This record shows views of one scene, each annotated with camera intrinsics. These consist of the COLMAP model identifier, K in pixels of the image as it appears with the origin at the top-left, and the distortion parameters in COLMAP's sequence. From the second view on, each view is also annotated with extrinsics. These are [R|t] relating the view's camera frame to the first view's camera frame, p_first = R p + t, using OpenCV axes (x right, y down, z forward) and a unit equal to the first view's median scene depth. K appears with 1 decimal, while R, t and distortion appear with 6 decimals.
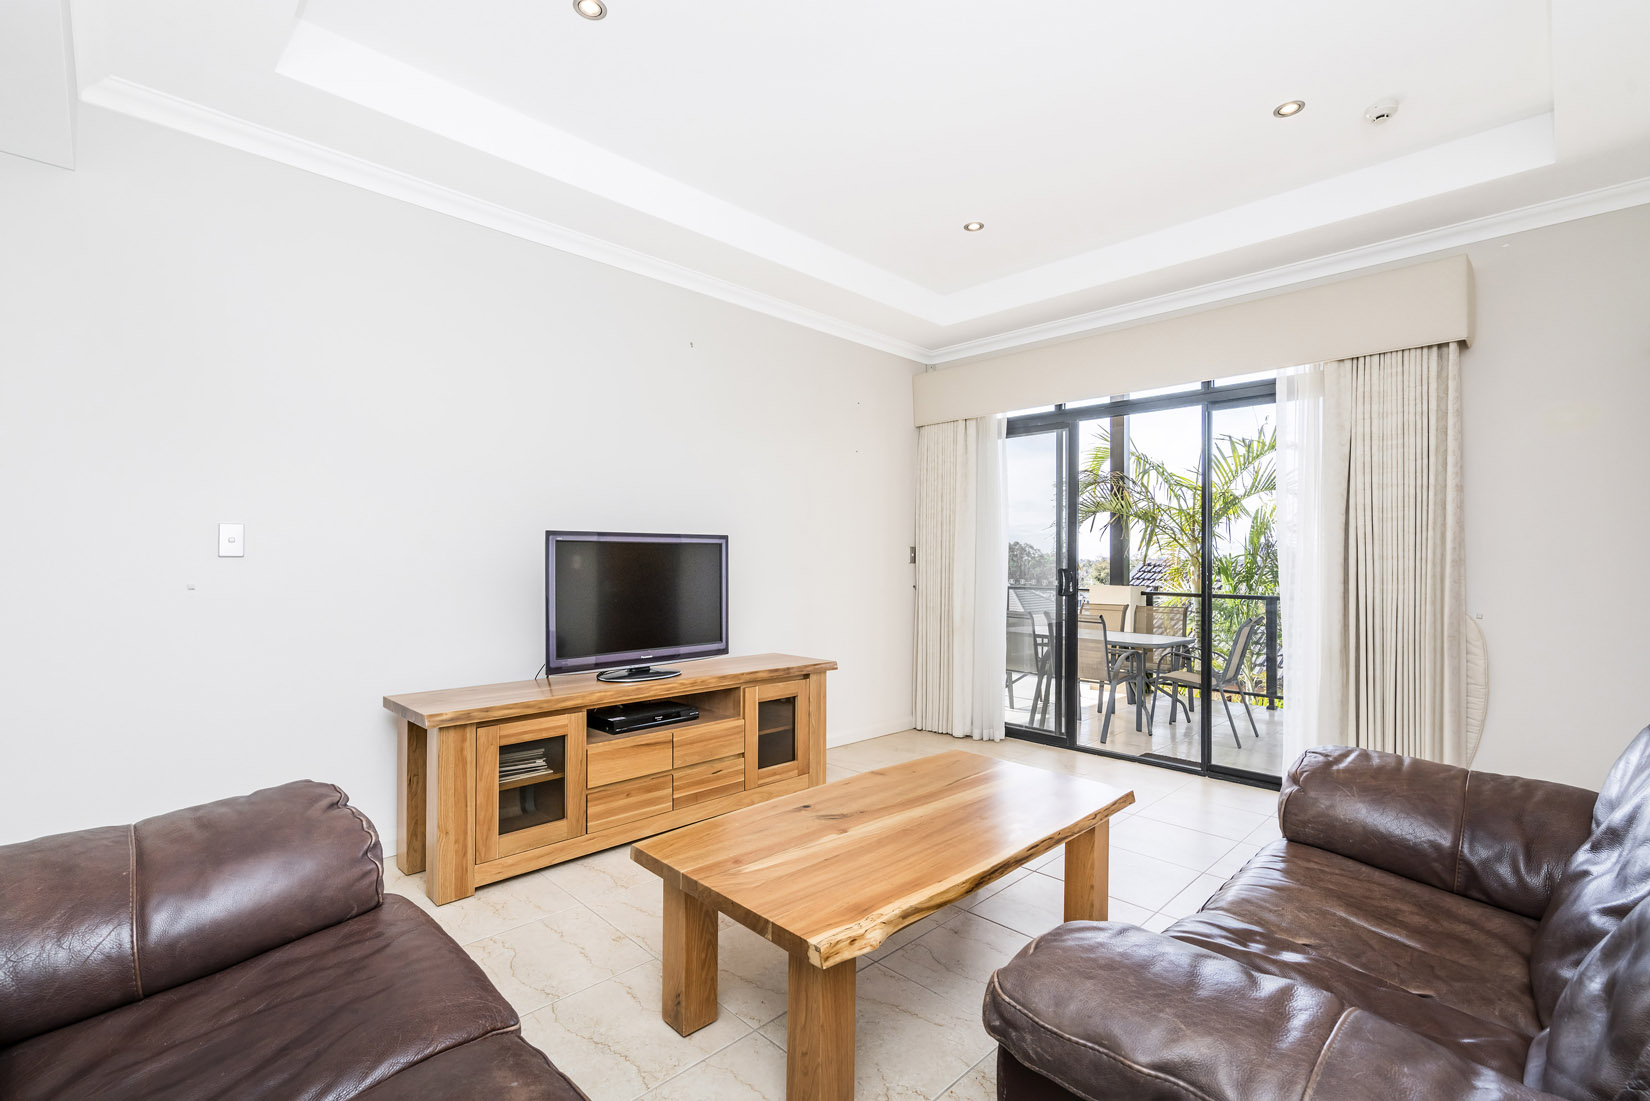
lens RADIAL K [[733.9, 0, 848.6], [0, 733.9, 548.9], [0, 0, 1]] dist [0.000788, 0.000214]
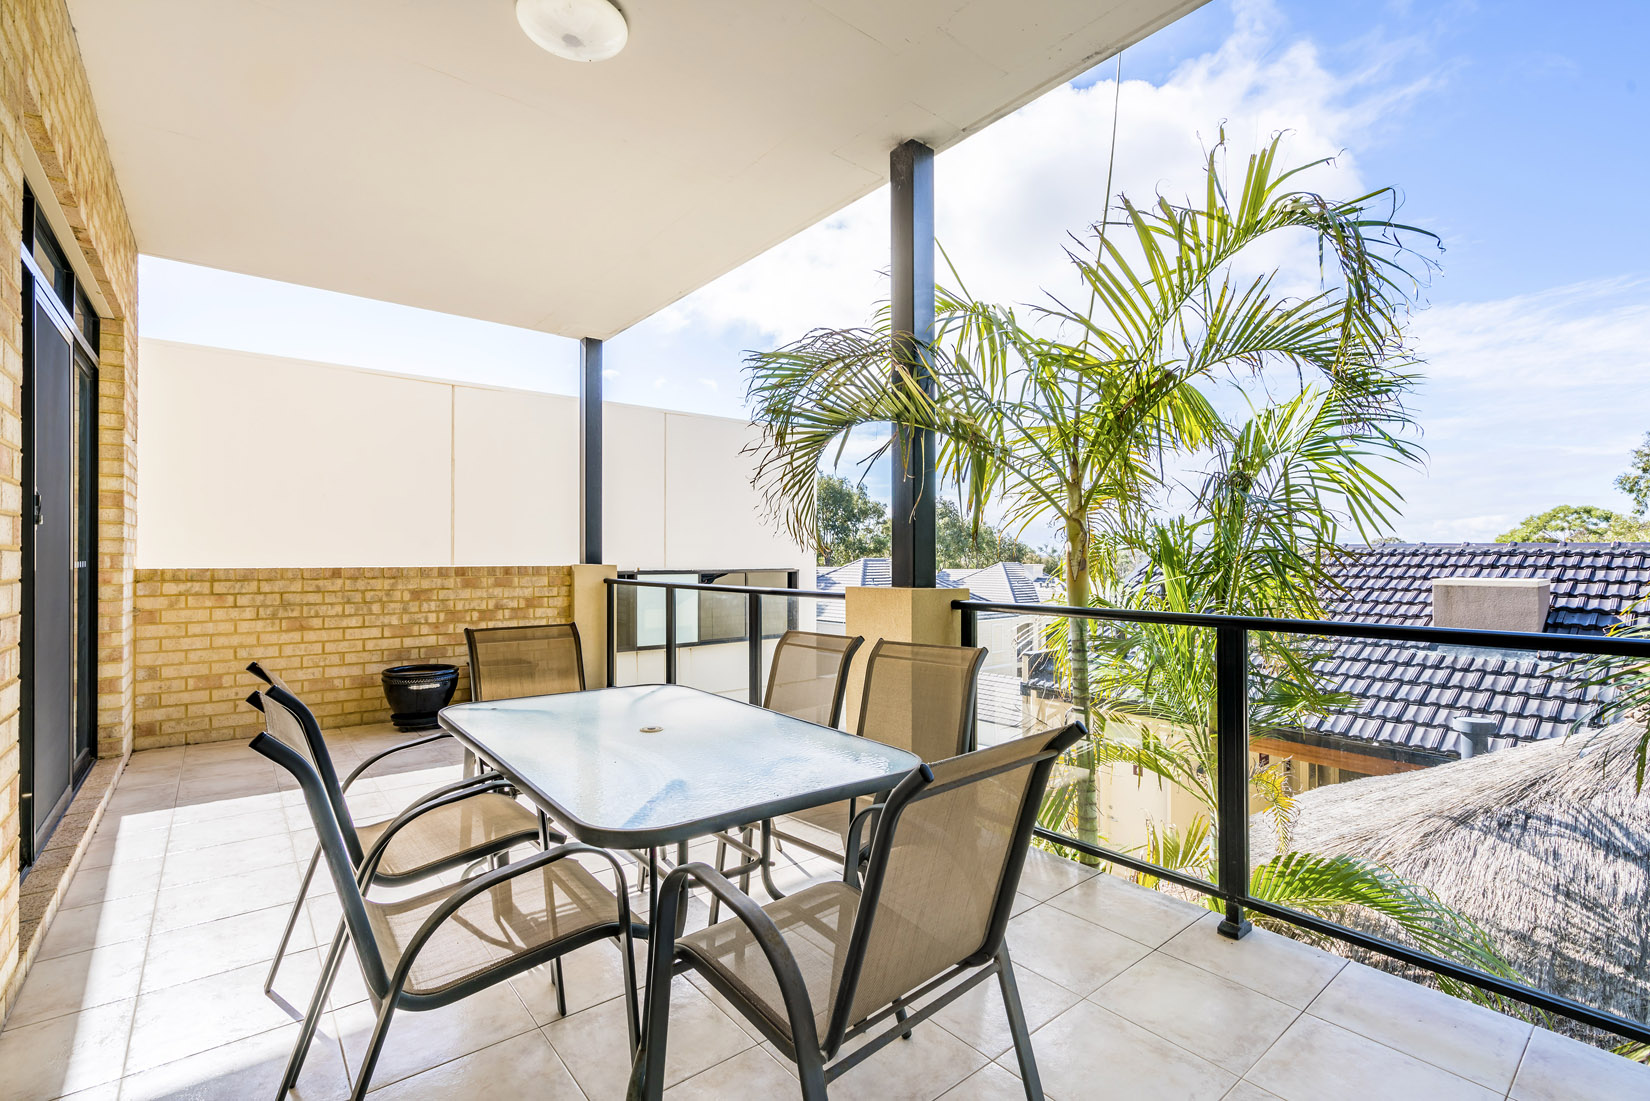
lens RADIAL K [[733.9, 0, 848.6], [0, 733.9, 548.9], [0, 0, 1]] dist [0.000788, 0.000214]
pose [[0.995616, -0.005312, -0.093381, 0.383676], [0.004789, 0.999972, -0.005817, 0.029726], [0.093409, 0.005344, 0.995613, 0.567856]]
